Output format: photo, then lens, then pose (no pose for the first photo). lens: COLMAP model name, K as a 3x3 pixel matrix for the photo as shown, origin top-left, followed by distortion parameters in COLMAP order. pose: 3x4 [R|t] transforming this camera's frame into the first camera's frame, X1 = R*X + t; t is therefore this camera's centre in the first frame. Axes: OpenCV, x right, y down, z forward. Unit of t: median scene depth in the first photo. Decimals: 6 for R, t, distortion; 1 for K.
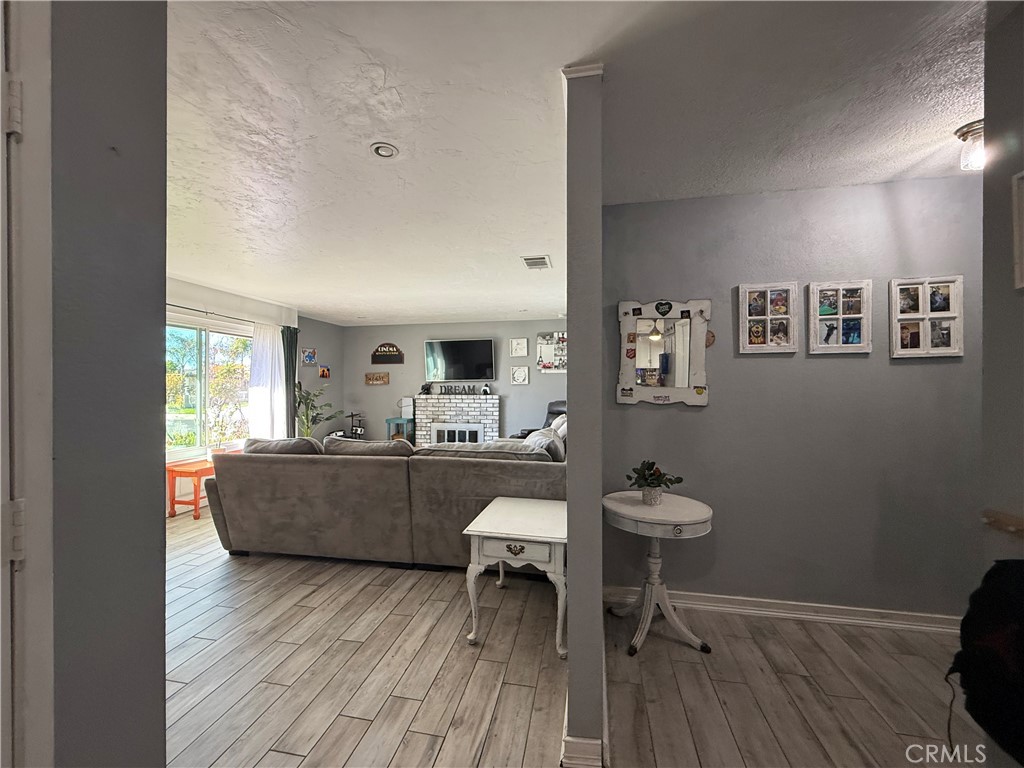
lens RADIAL K [[406.9, 0, 509.4], [0, 406.9, 386.4], [0, 0, 1]] dist [-0.000509, -0.000329]
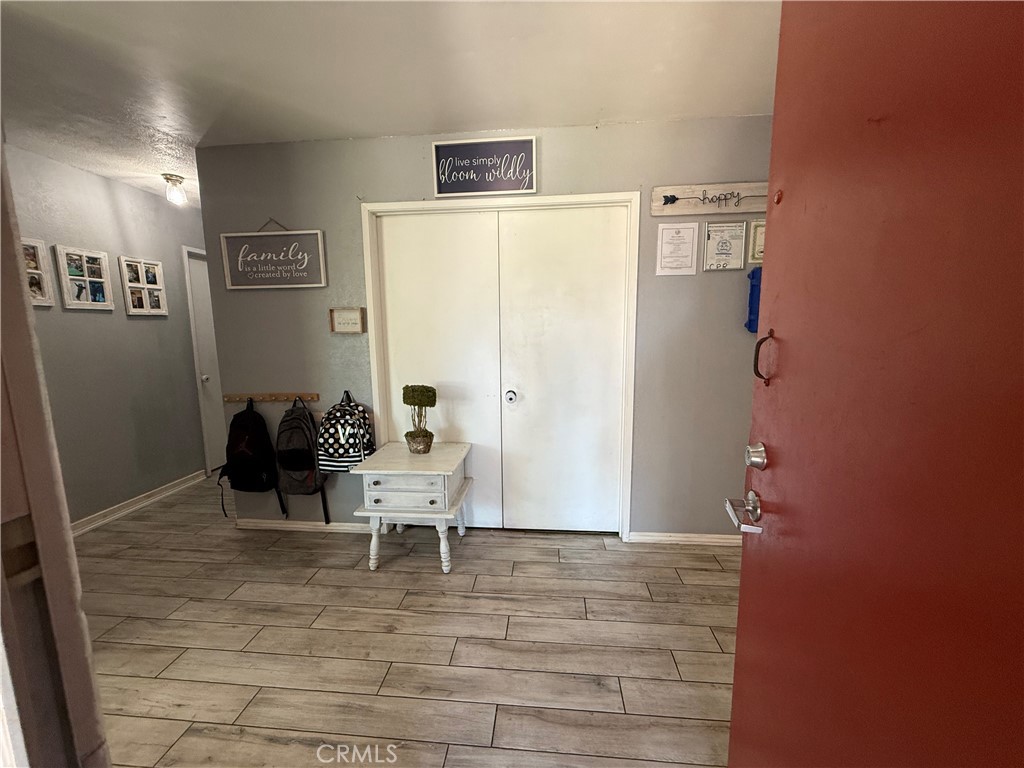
lens RADIAL K [[406.9, 0, 510.2], [0, 406.9, 385.9], [0, 0, 1]] dist [-0.000509, -0.000329]
pose [[-0.103668, -0.134979, 0.985410, -0.193772], [0.015487, 0.990409, 0.137293, -0.000218], [-0.994491, 0.029494, -0.100583, -0.046269]]
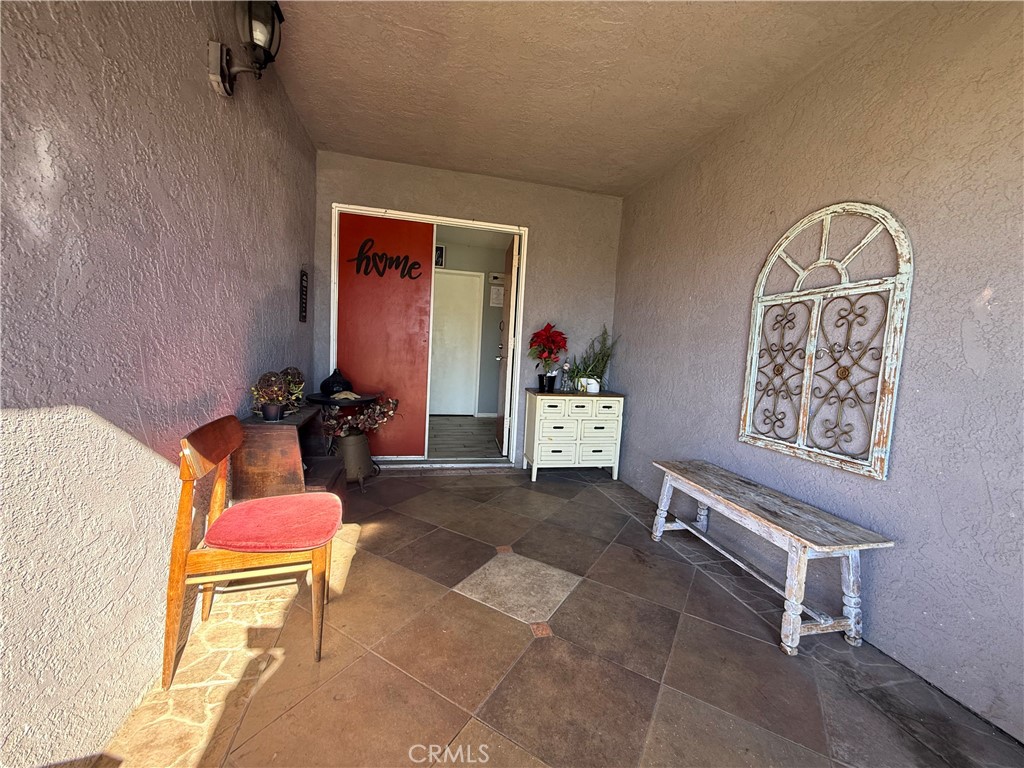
lens RADIAL K [[406.9, 0, 511.3], [0, 406.9, 389.7], [0, 0, 1]] dist [-0.000509, -0.000329]
pose [[-0.422711, -0.109250, 0.899655, -0.679774], [-0.048523, 0.994012, 0.097909, 0.047255], [-0.904965, -0.002267, -0.425481, 0.124379]]
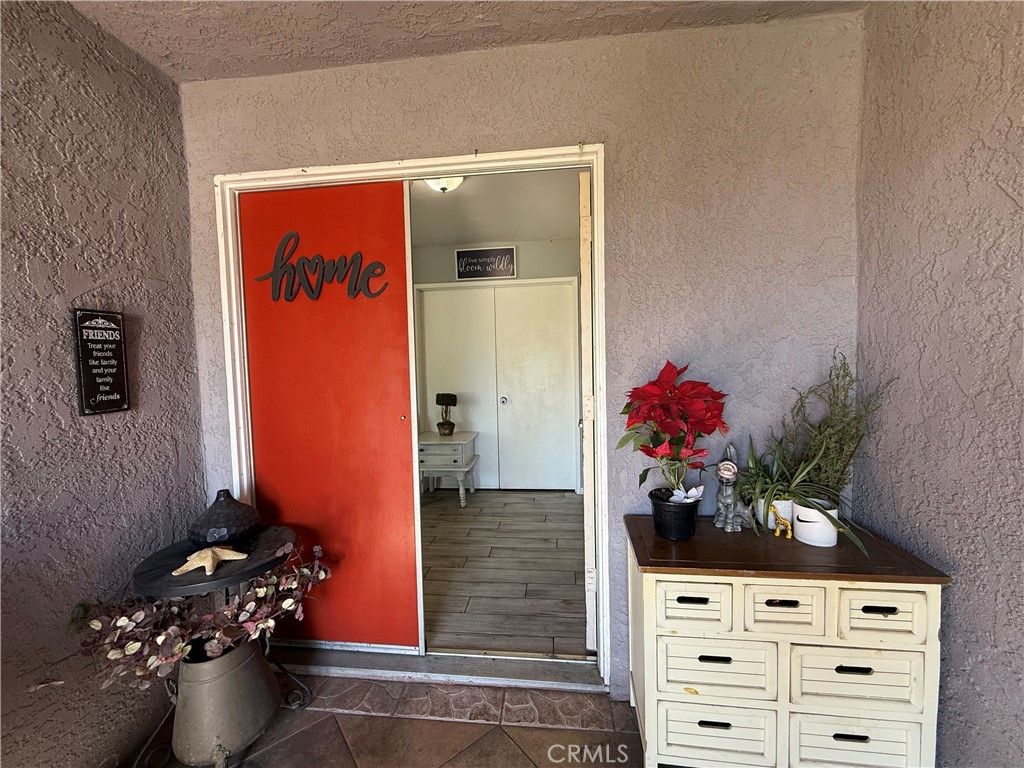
lens RADIAL K [[406.9, 0, 510.0], [0, 406.9, 384.6], [0, 0, 1]] dist [-0.000509, -0.000329]
pose [[-0.088505, -0.044251, 0.995092, -0.418115], [0.027008, 0.998539, 0.046807, 0.010454], [-0.995710, 0.031018, -0.087180, -0.042924]]
